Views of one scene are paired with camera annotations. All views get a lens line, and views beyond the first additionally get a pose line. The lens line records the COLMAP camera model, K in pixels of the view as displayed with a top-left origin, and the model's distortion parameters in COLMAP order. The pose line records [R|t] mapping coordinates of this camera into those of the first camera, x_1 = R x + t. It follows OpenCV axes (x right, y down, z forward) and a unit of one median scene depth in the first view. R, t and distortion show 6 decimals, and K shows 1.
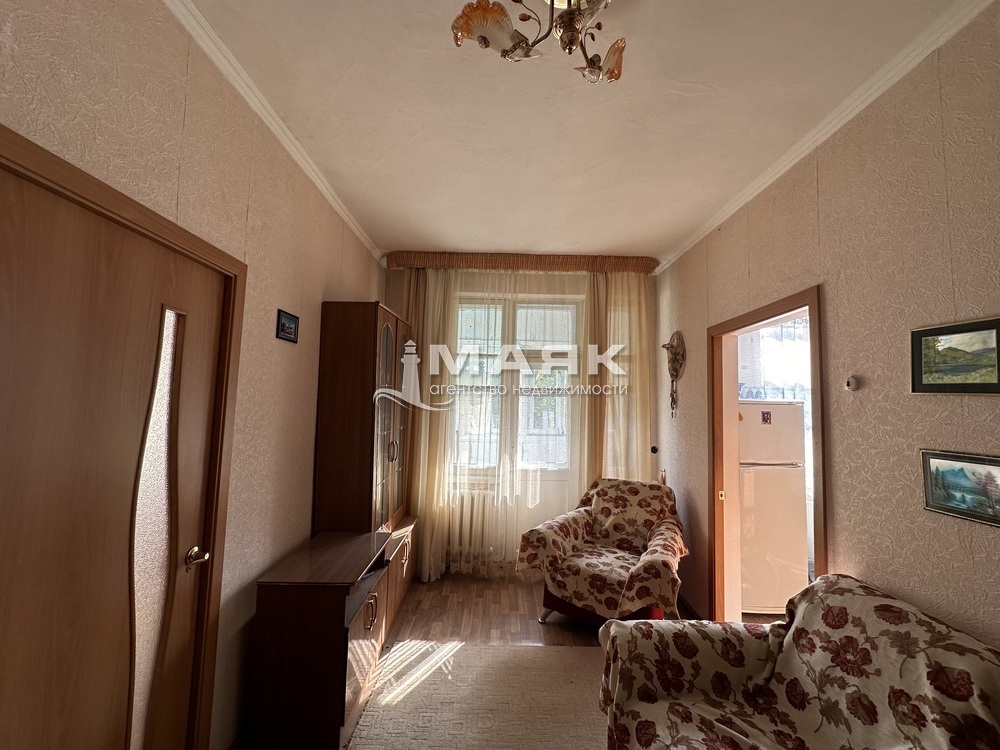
lens RADIAL K [[399.5, 0, 500.9], [0, 399.5, 375.6], [0, 0, 1]] dist [-0.000655, 0.000337]
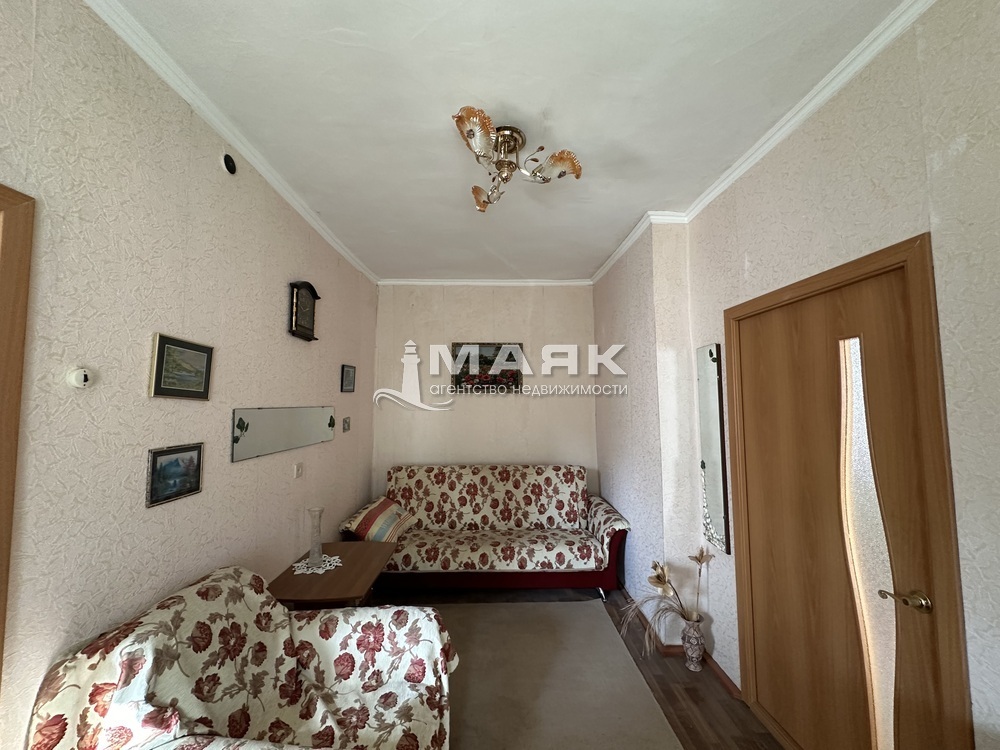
lens RADIAL K [[399.5, 0, 501.6], [0, 399.5, 372.8], [0, 0, 1]] dist [-0.000655, 0.000337]
pose [[-0.999378, -0.025919, -0.023916, 0.183318], [-0.022051, 0.988466, -0.149831, 0.125372], [0.027524, -0.149210, -0.988422, 2.133868]]
